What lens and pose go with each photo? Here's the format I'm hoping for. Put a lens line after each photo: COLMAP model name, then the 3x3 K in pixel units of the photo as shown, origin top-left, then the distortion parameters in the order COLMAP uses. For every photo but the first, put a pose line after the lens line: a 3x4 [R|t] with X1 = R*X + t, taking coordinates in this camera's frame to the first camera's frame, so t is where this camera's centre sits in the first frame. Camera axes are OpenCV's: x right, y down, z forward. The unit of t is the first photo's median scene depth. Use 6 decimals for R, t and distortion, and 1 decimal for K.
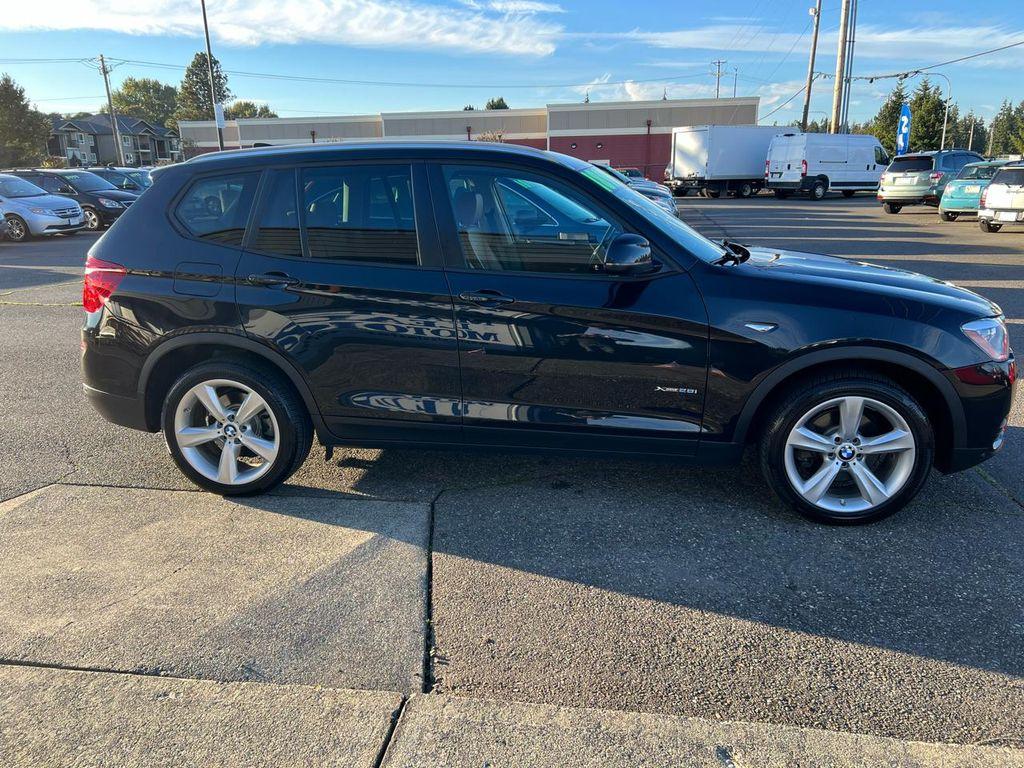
lens RADIAL K [[766.2, 0, 512.0], [0, 766.2, 384.0], [0, 0, 1]] dist [0.058170, -0.062904]
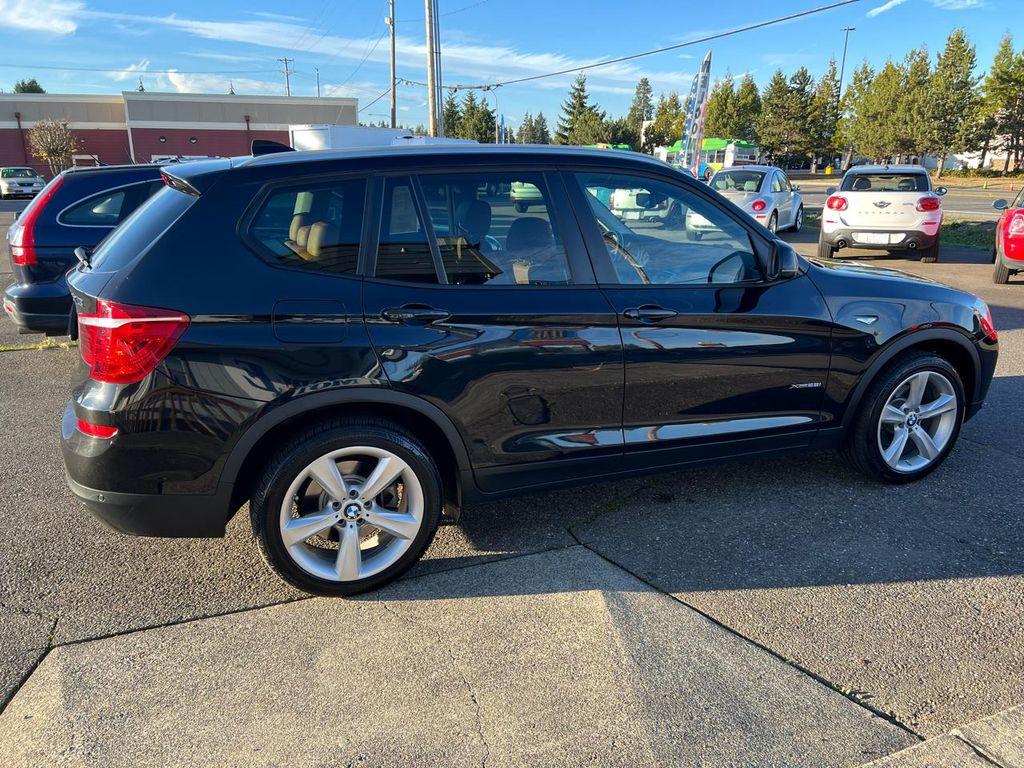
lens RADIAL K [[766.2, 0, 512.0], [0, 766.2, 384.0], [0, 0, 1]] dist [0.058170, -0.062904]
pose [[0.863218, -0.125639, 0.488947, -0.589371], [0.124720, 0.991588, 0.034609, -0.073353], [-0.489182, 0.031107, 0.871627, 0.241081]]
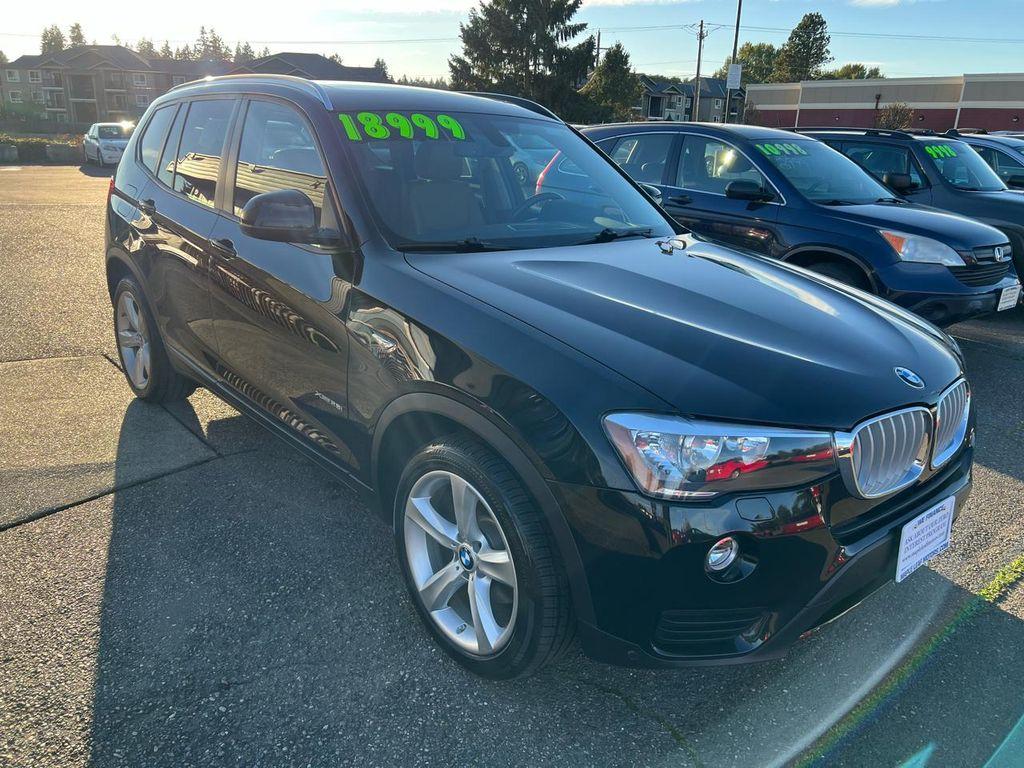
lens RADIAL K [[766.2, 0, 512.0], [0, 766.2, 384.0], [0, 0, 1]] dist [0.058170, -0.062904]
pose [[0.761177, 0.242684, -0.601427, 0.733540], [-0.217873, 0.969140, 0.115318, -0.124464], [0.610853, 0.043257, 0.790561, 0.445662]]
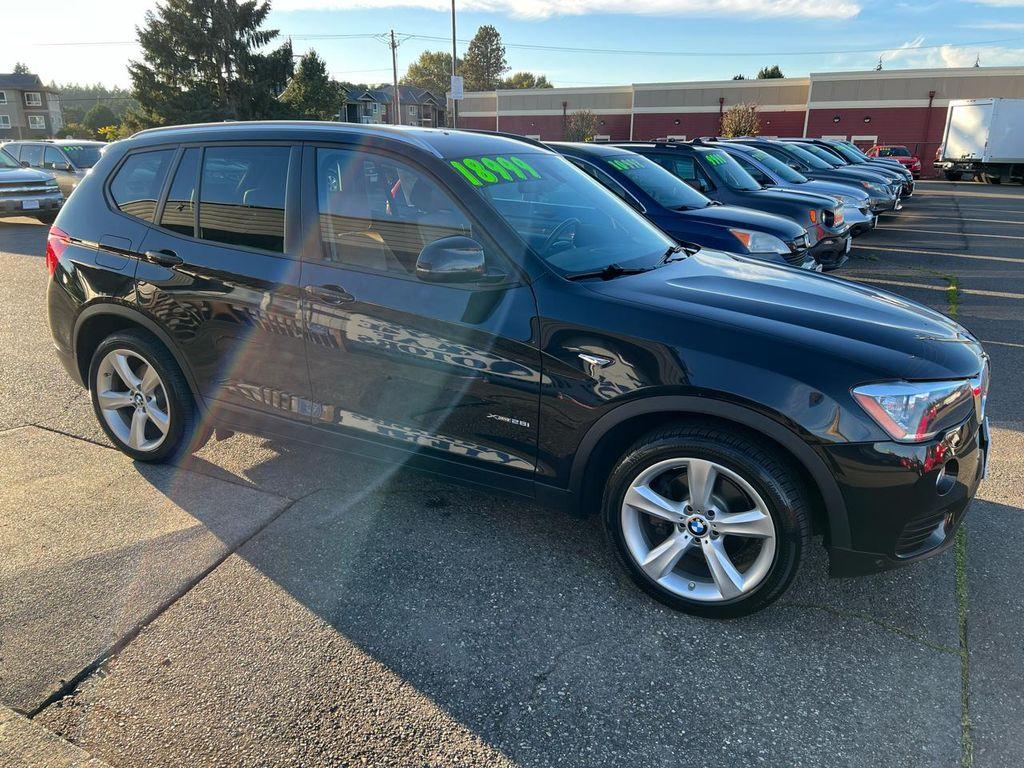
lens RADIAL K [[768.2, 0, 506.1], [0, 768.2, 384.9], [0, 0, 1]] dist [0.046051, -0.045862]
pose [[0.943396, 0.121823, -0.308486, 0.423898], [-0.111079, 0.992439, 0.052221, -0.068523], [0.312515, -0.014999, 0.949794, 0.160966]]
